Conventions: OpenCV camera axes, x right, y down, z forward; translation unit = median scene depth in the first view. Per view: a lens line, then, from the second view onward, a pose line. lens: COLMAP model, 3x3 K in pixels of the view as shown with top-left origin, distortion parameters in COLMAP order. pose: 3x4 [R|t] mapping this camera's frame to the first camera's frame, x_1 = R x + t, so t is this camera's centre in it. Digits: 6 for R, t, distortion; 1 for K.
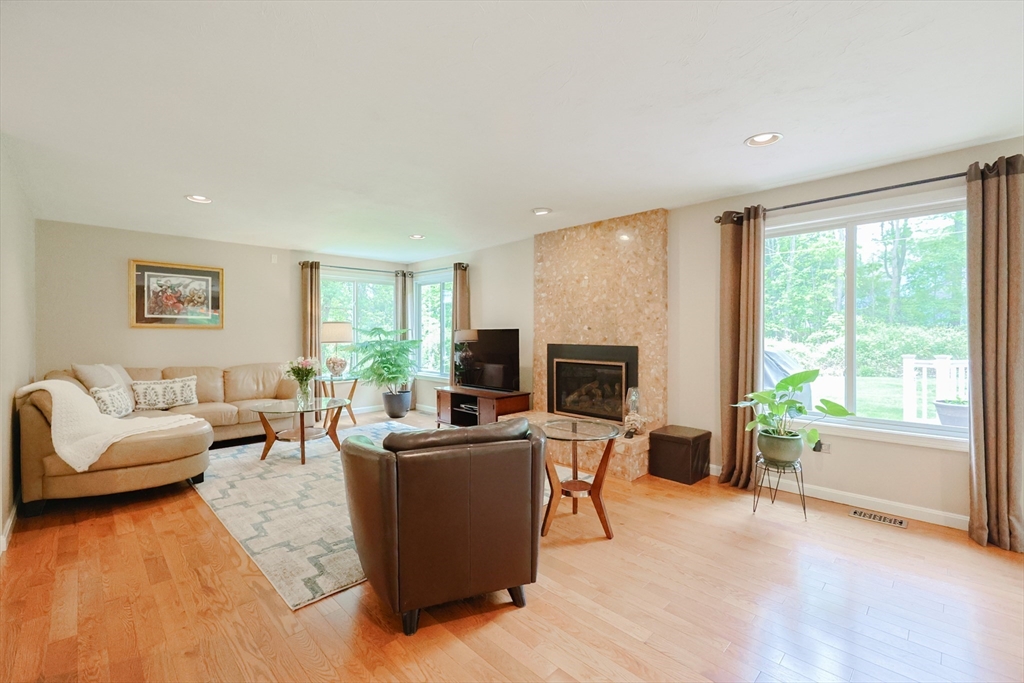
lens RADIAL K [[462.7, 0, 513.4], [0, 462.7, 335.6], [0, 0, 1]] dist [-0.000271, -0.000030]
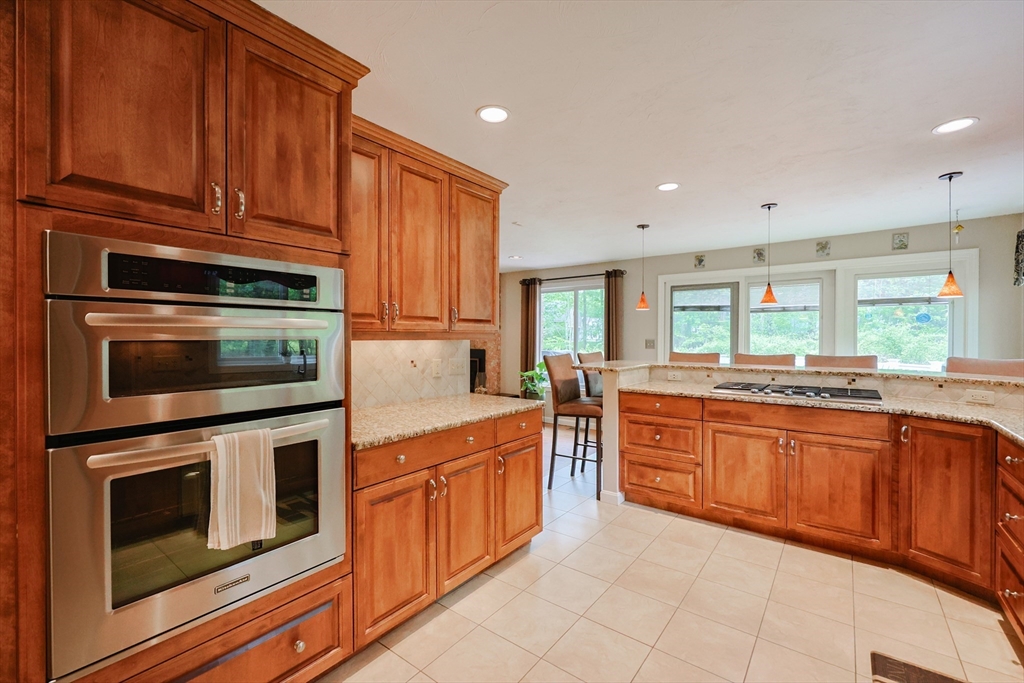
lens RADIAL K [[438.7, 0, 510.0], [0, 438.7, 343.0], [0, 0, 1]] dist [-0.001716, -0.000587]
pose [[0.986789, 0.003359, 0.161977, 0.115179], [-0.002782, 0.999989, -0.003789, 0.005583], [-0.161988, 0.003289, 0.986787, -0.815217]]
